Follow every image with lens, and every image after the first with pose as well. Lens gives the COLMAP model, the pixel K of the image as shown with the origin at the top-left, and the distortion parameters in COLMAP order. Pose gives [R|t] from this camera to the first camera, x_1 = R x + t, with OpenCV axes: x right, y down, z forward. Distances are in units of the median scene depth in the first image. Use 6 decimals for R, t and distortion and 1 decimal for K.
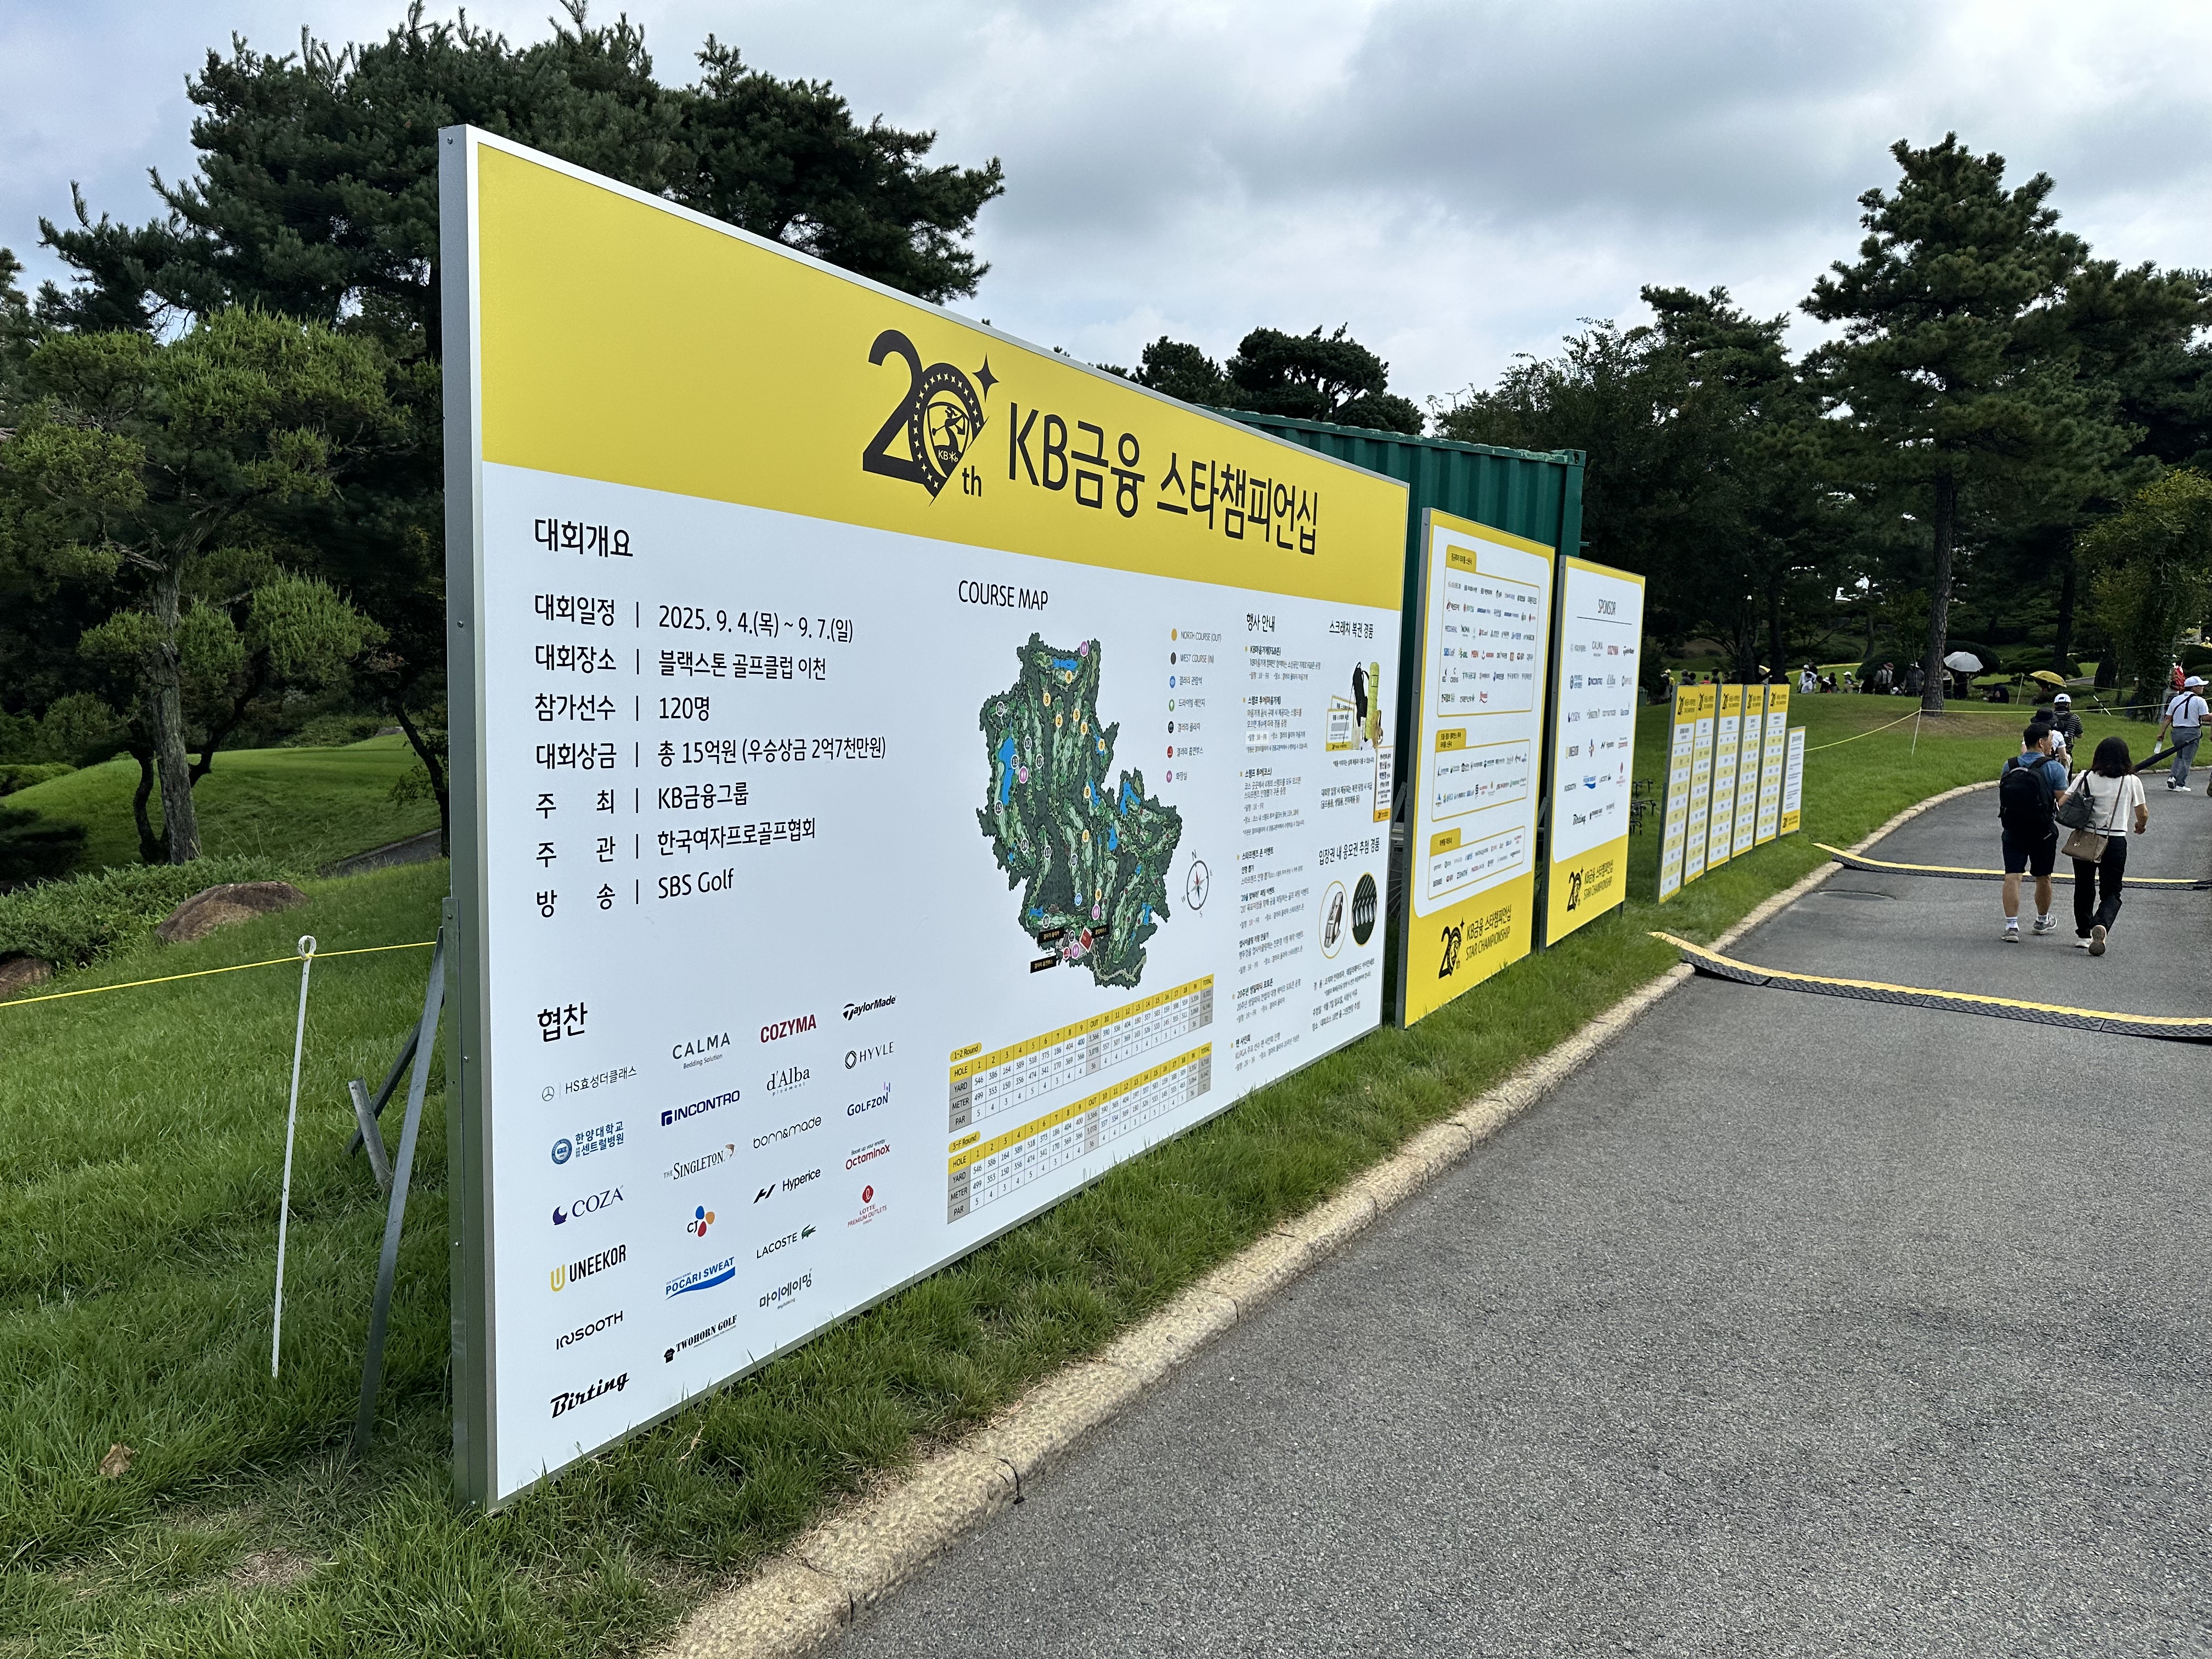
lens RADIAL K [[1559.1, 0, 1099.8], [0, 1559.1, 831.8], [0, 0, 1]] dist [0.039707, -0.038227]
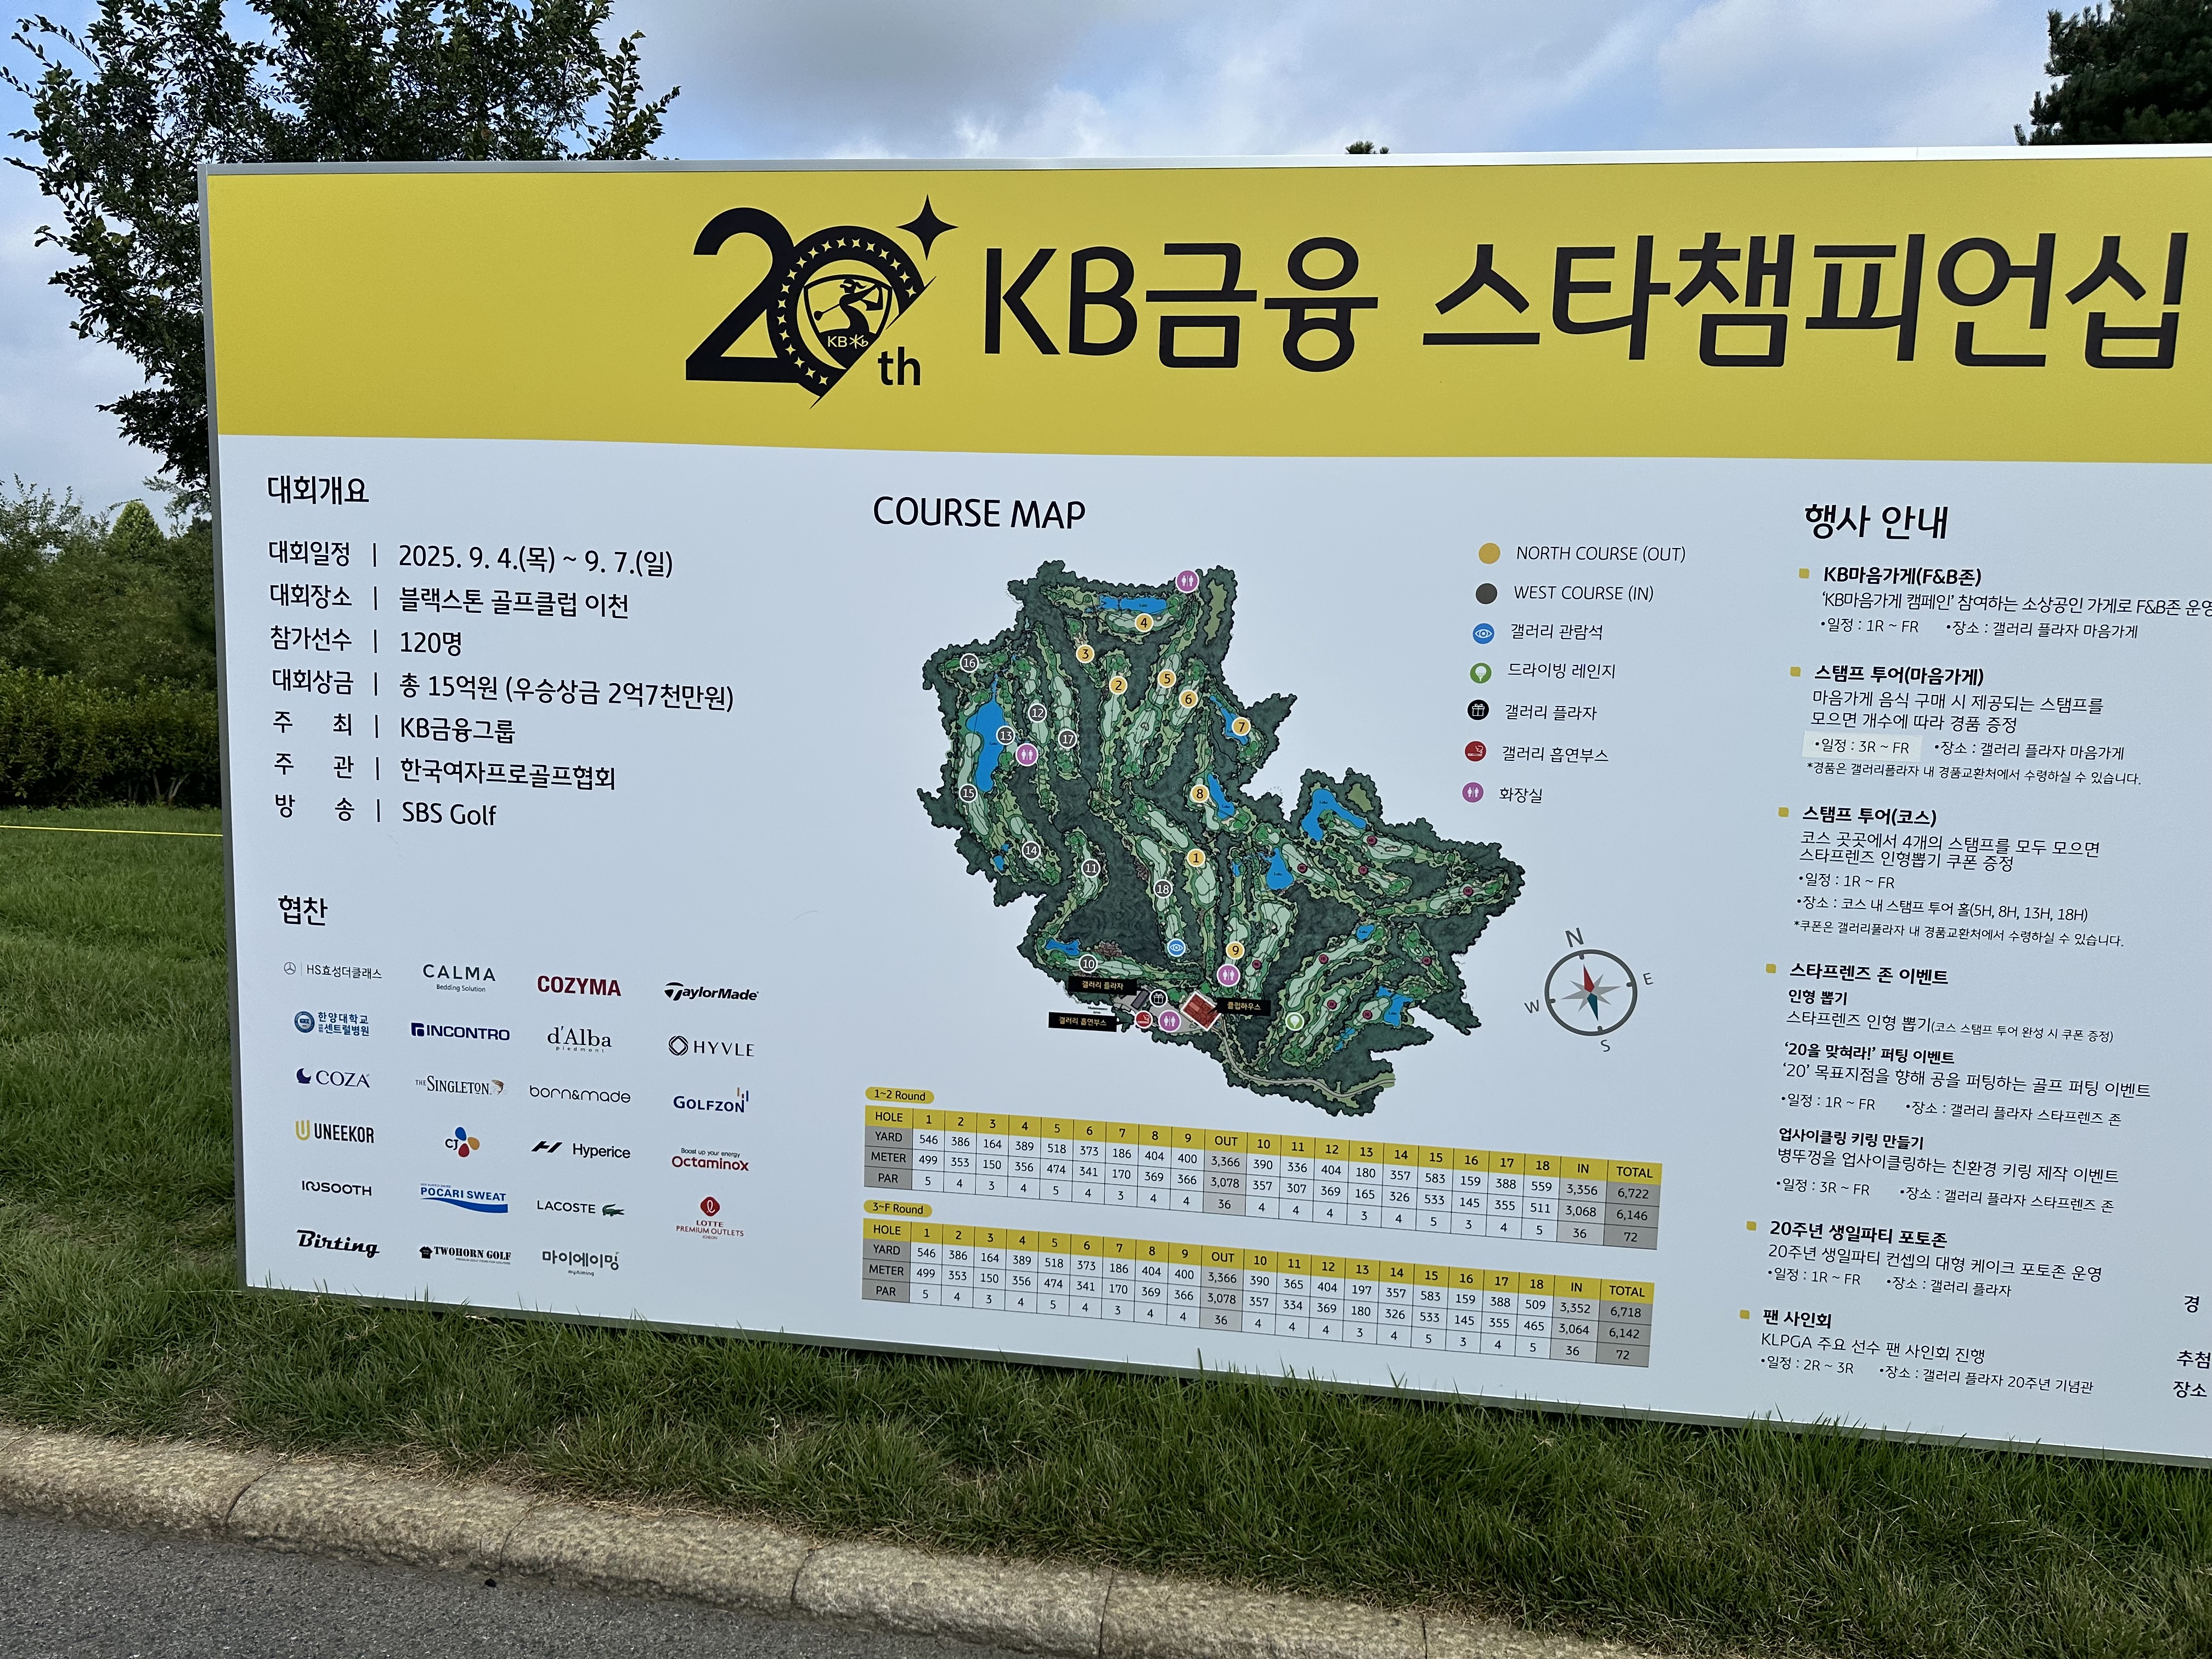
lens RADIAL K [[1559.1, 0, 1113.3], [0, 1559.1, 829.0], [0, 0, 1]] dist [0.039707, -0.038227]
pose [[0.363910, 0.089768, -0.927098, 0.710675], [-0.109223, 0.992591, 0.053237, -0.049365], [0.925008, 0.081887, 0.371018, 0.838108]]
